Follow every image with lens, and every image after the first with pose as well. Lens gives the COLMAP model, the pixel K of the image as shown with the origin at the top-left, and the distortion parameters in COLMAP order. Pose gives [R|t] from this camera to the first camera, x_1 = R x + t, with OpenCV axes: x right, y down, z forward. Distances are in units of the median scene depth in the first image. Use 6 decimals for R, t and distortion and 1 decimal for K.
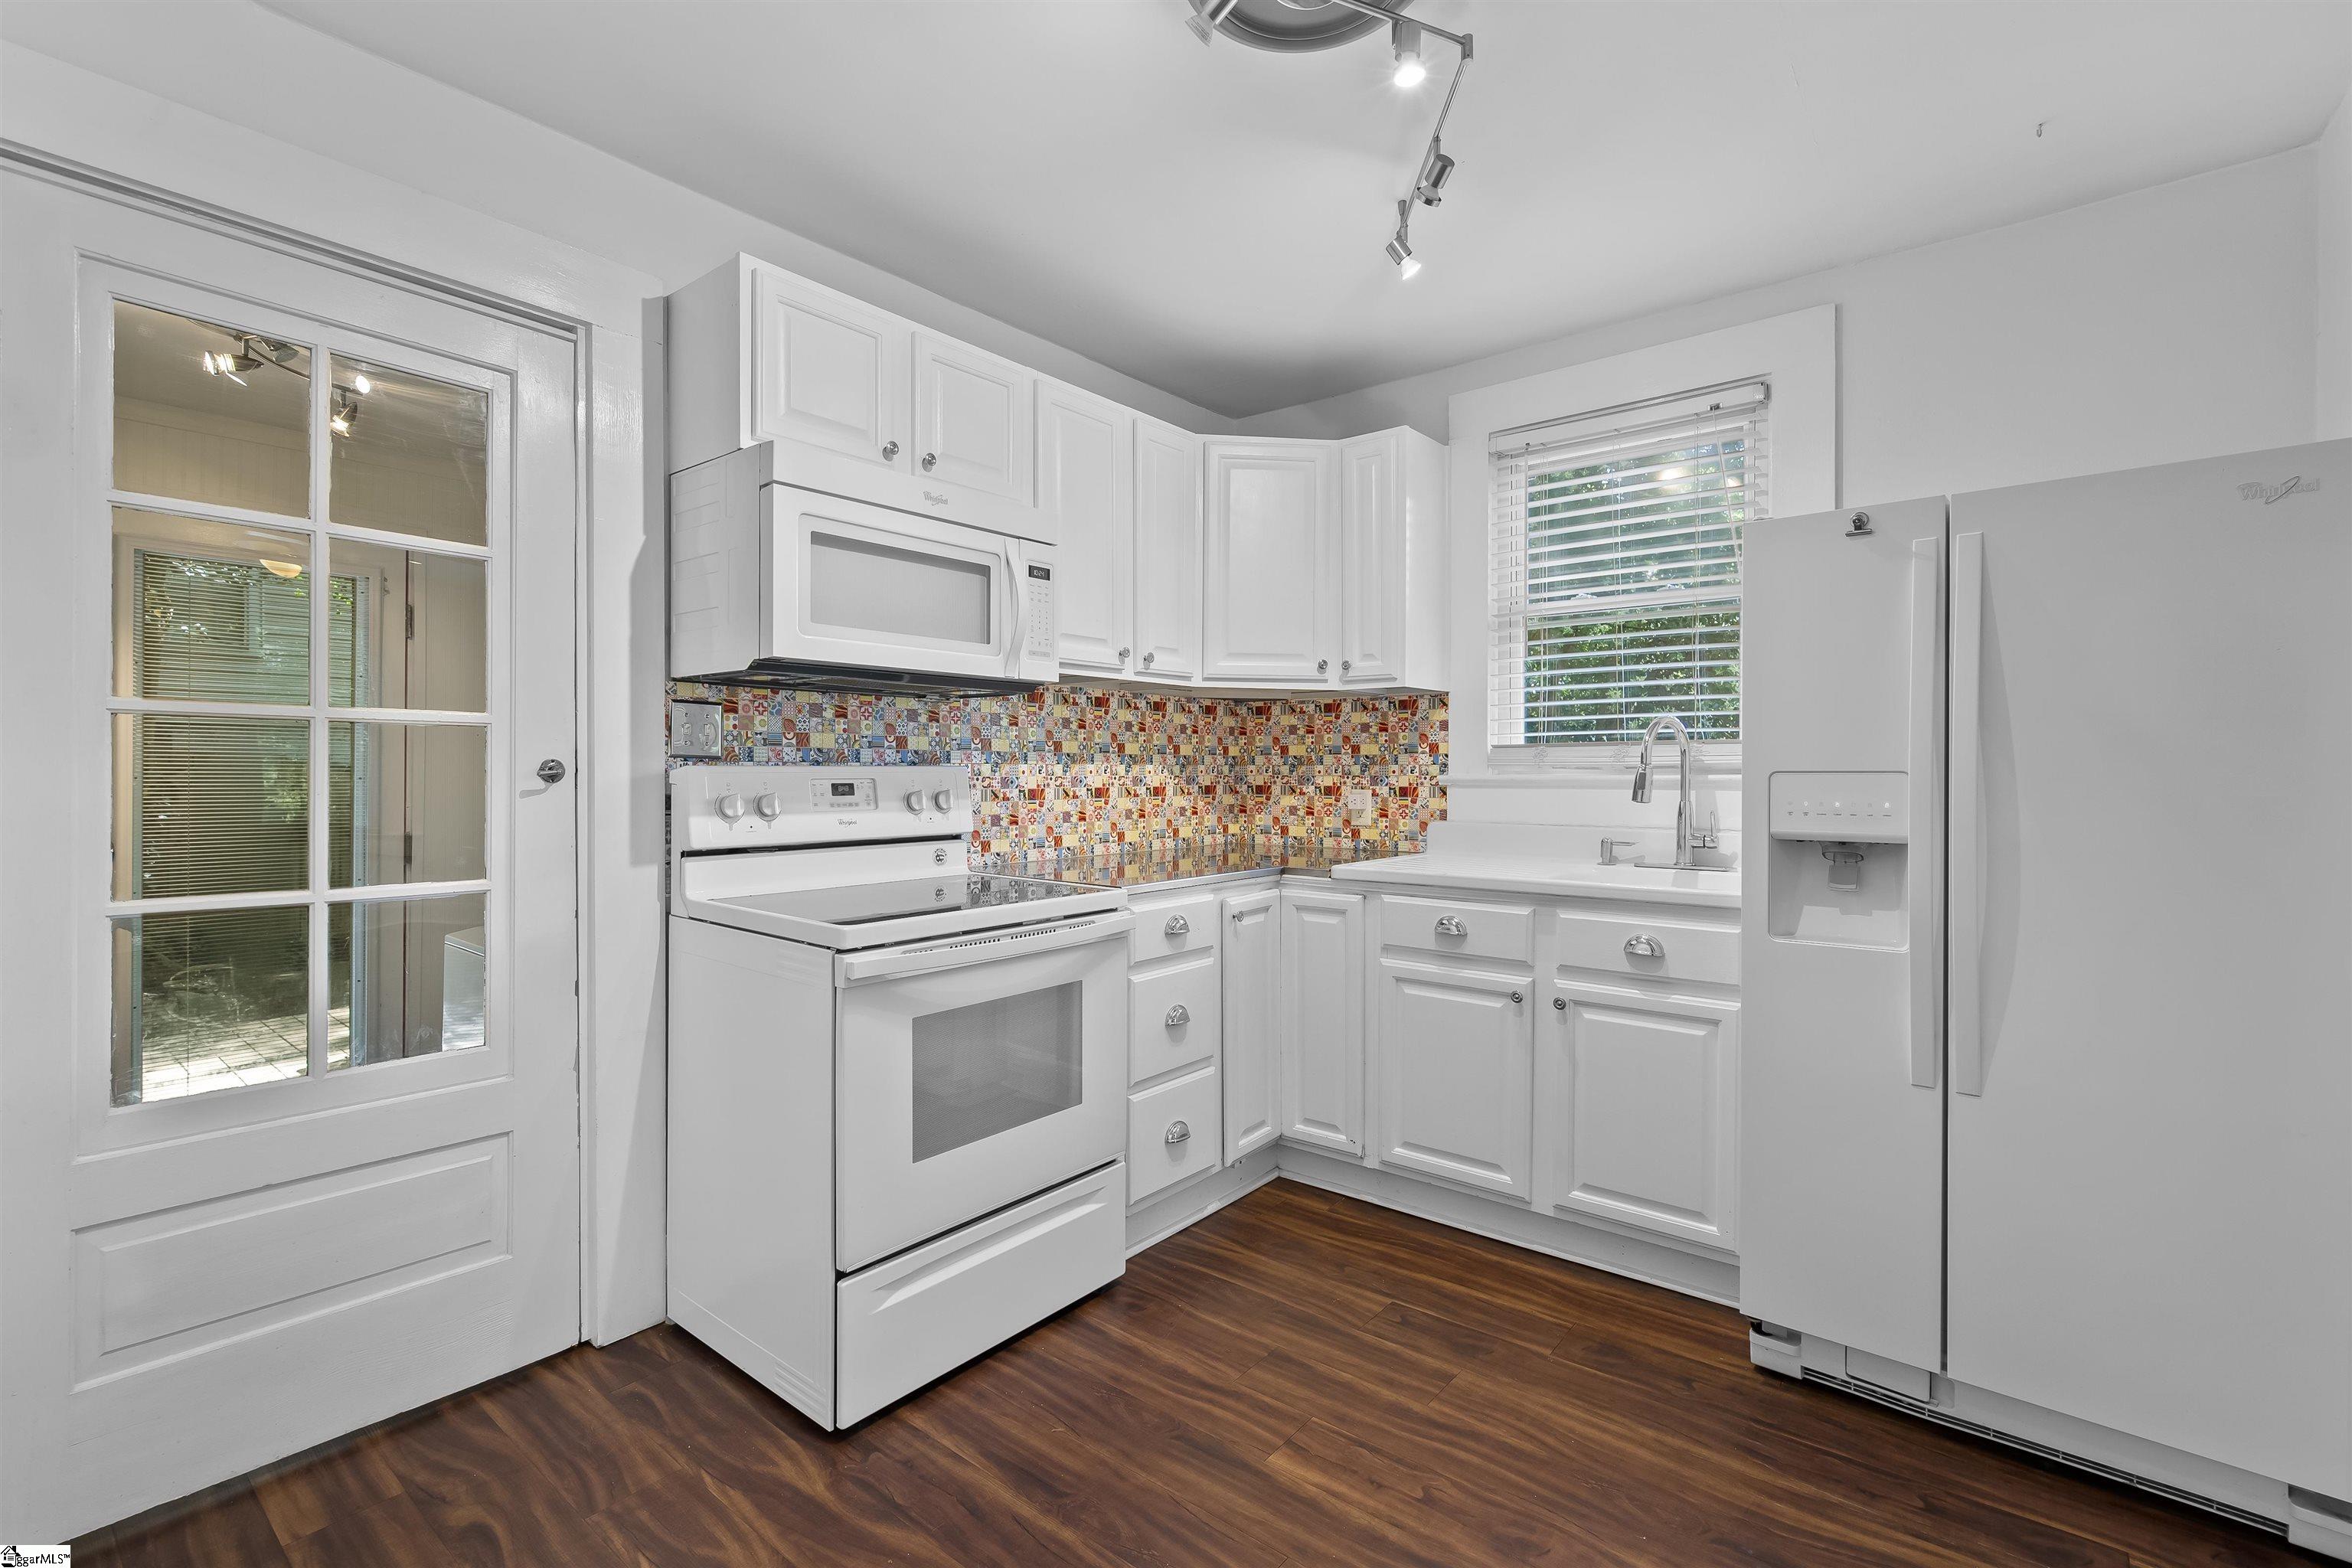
lens RADIAL K [[1053.7, 0, 1178.7], [0, 1053.7, 779.8], [0, 0, 1]] dist [-0.003432, 0.001158]
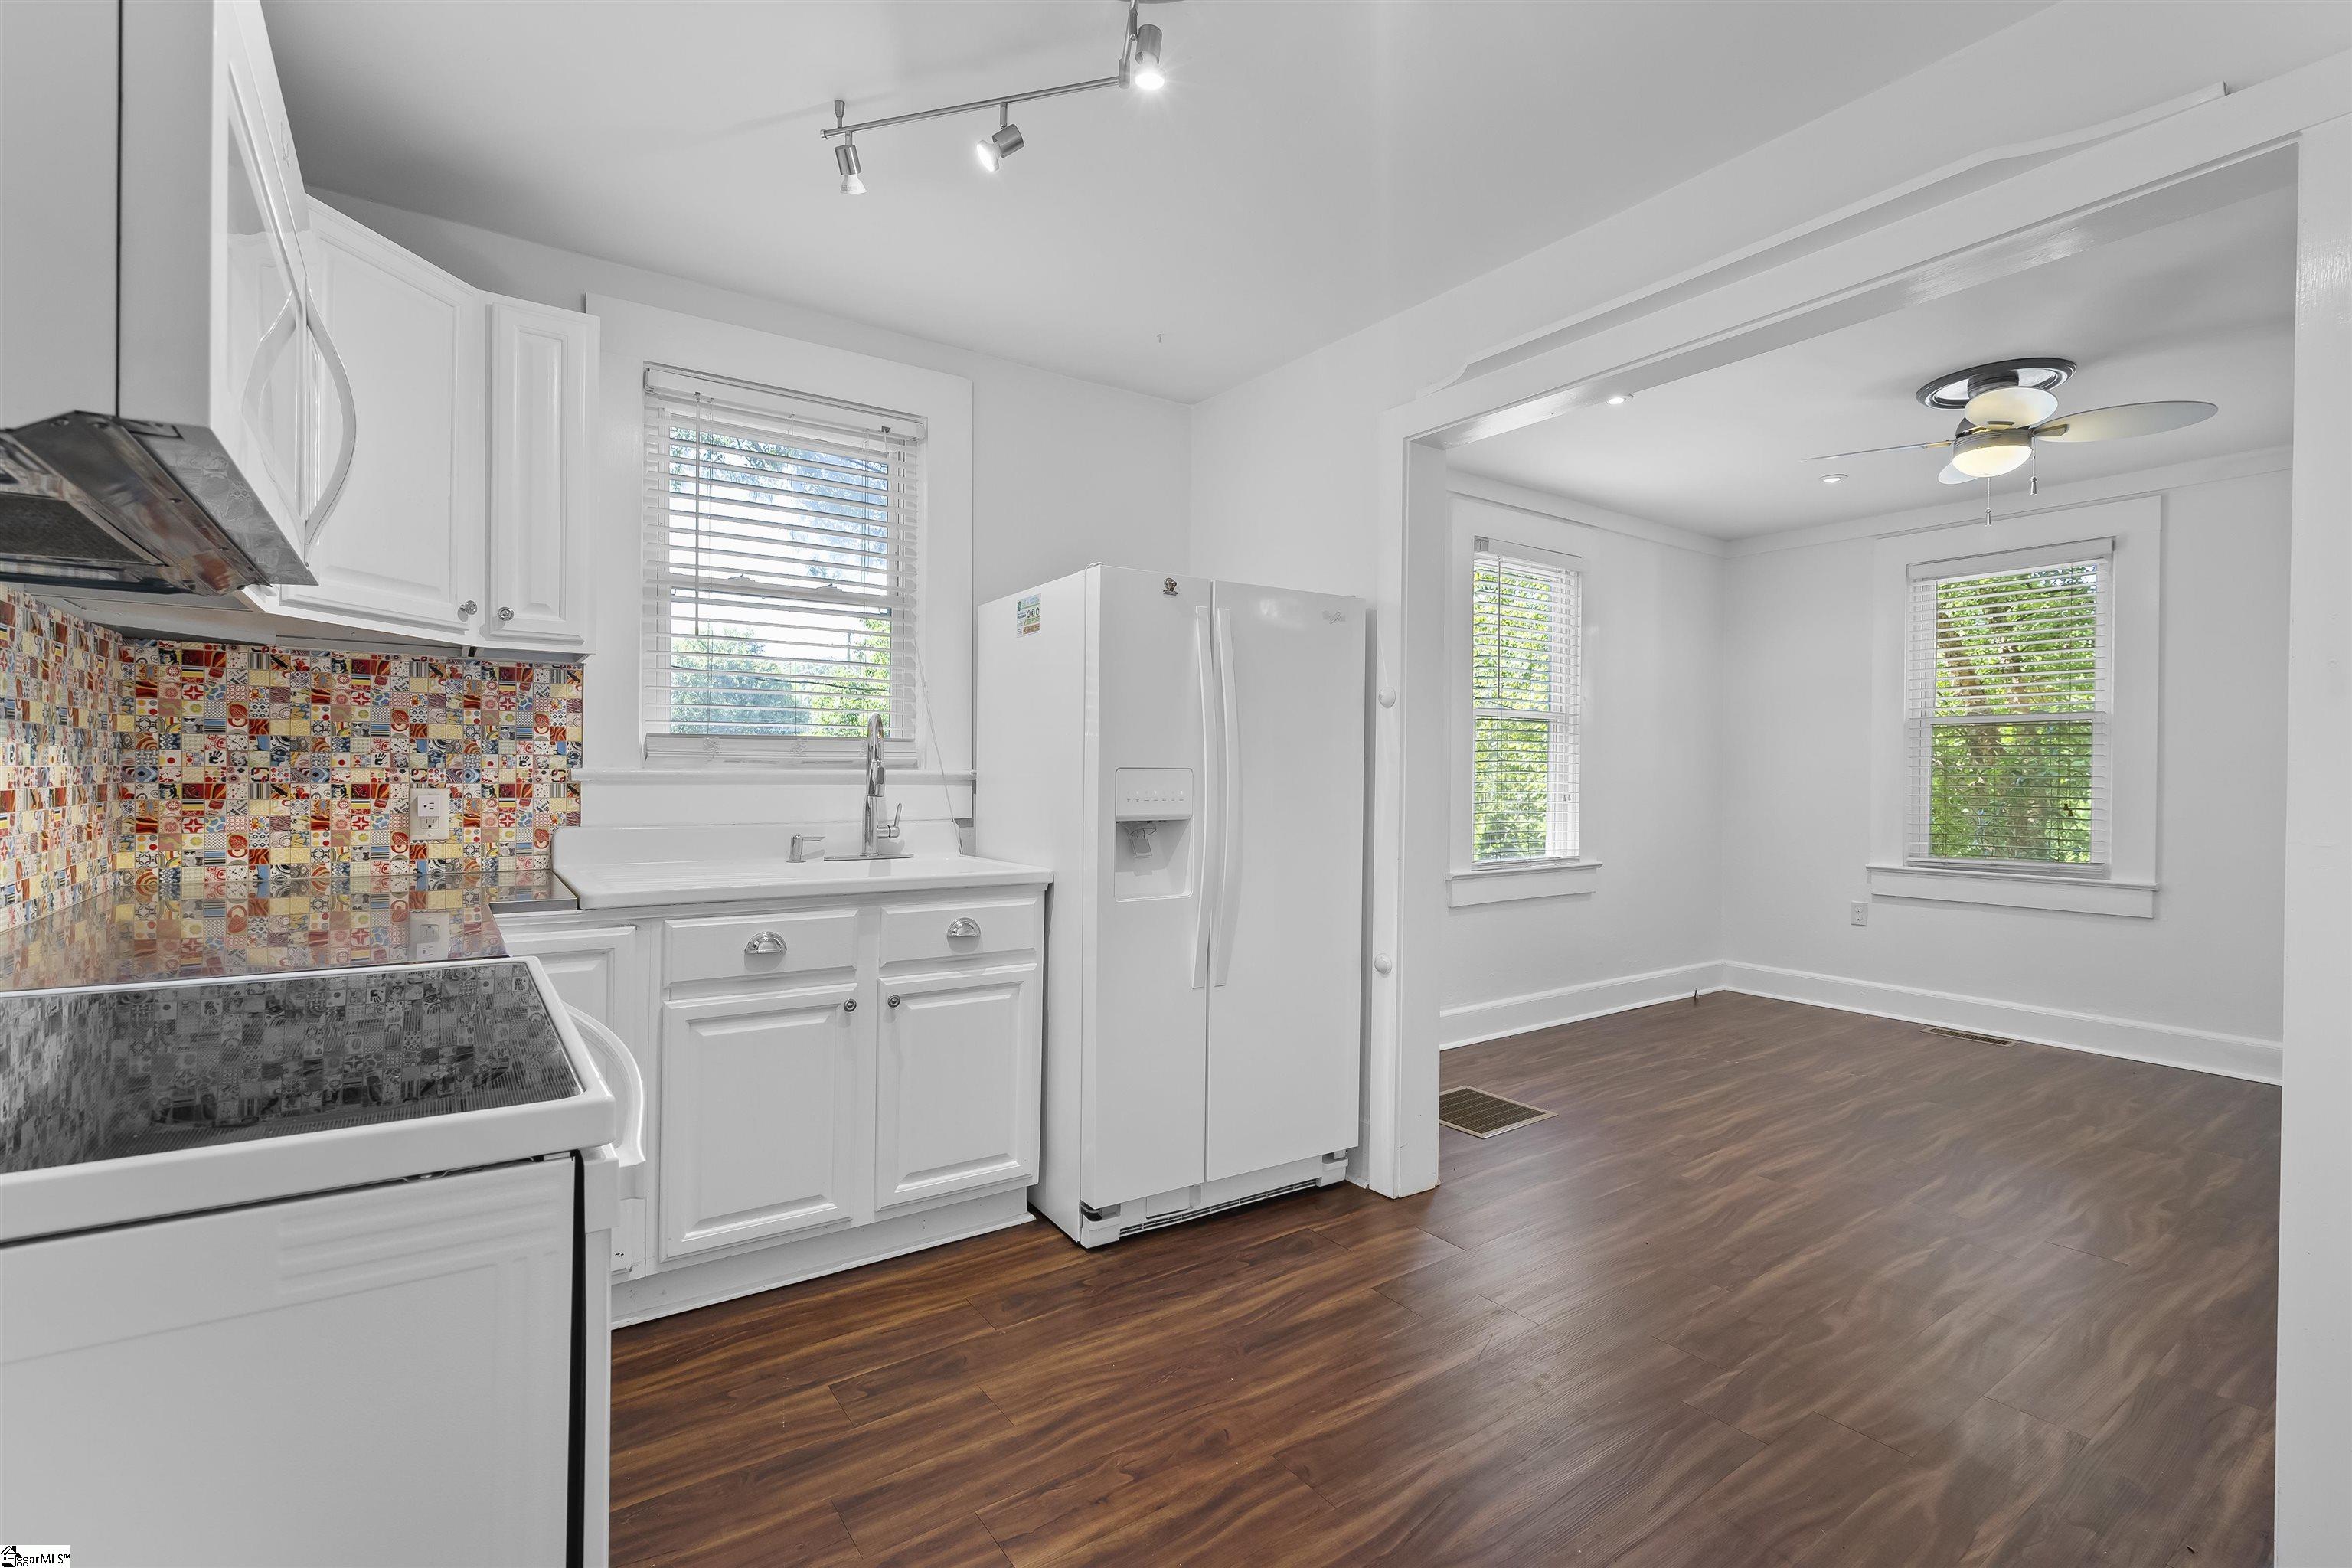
lens RADIAL K [[1053.7, 0, 1169.5], [0, 1053.7, 780.8], [0, 0, 1]] dist [-0.003432, 0.001158]
pose [[0.281368, -0.005264, 0.959586, -0.478718], [0.000384, 0.999985, 0.005373, 0.000729], [-0.959600, -0.001144, 0.281366, 0.443177]]
